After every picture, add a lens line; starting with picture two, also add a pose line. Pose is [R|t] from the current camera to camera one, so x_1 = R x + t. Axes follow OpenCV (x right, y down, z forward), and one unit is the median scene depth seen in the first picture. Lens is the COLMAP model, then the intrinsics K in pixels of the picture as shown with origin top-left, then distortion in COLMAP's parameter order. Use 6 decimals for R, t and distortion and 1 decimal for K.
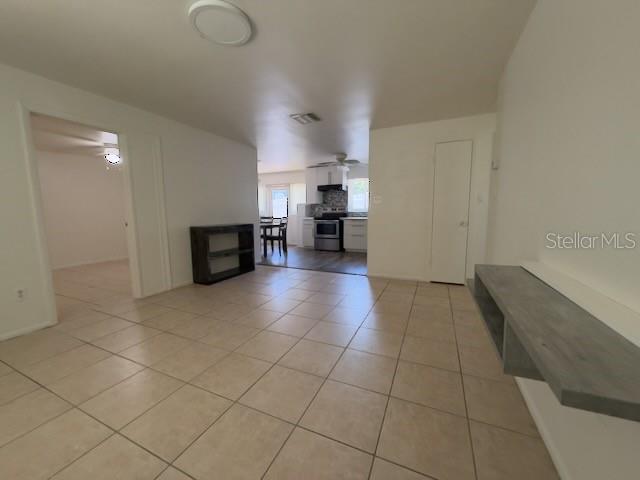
lens RADIAL K [[257.7, 0, 318.3], [0, 257.7, 241.9], [0, 0, 1]] dist [-0.000334, -0.000001]
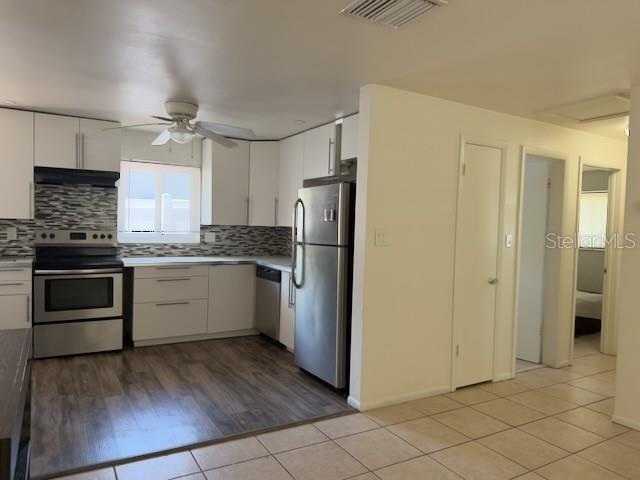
lens RADIAL K [[453.3, 0, 319.1], [0, 453.3, 238.1], [0, 0, 1]] dist [-0.004443, -0.027168]
pose [[0.564868, -0.004437, 0.825169, -0.293065], [0.063170, 0.997284, -0.037881, -0.082515], [-0.822760, 0.073524, 0.563614, 0.384209]]
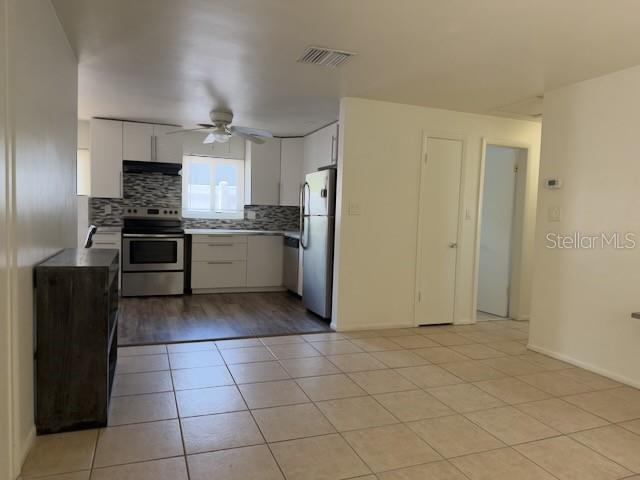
lens RADIAL K [[453.3, 0, 323.8], [0, 453.3, 243.8], [0, 0, 1]] dist [-0.004443, -0.027168]
pose [[0.683487, -0.018669, 0.729724, -0.374865], [0.046914, 0.998730, -0.018391, -0.035340], [-0.728454, 0.046804, 0.683494, 0.183241]]
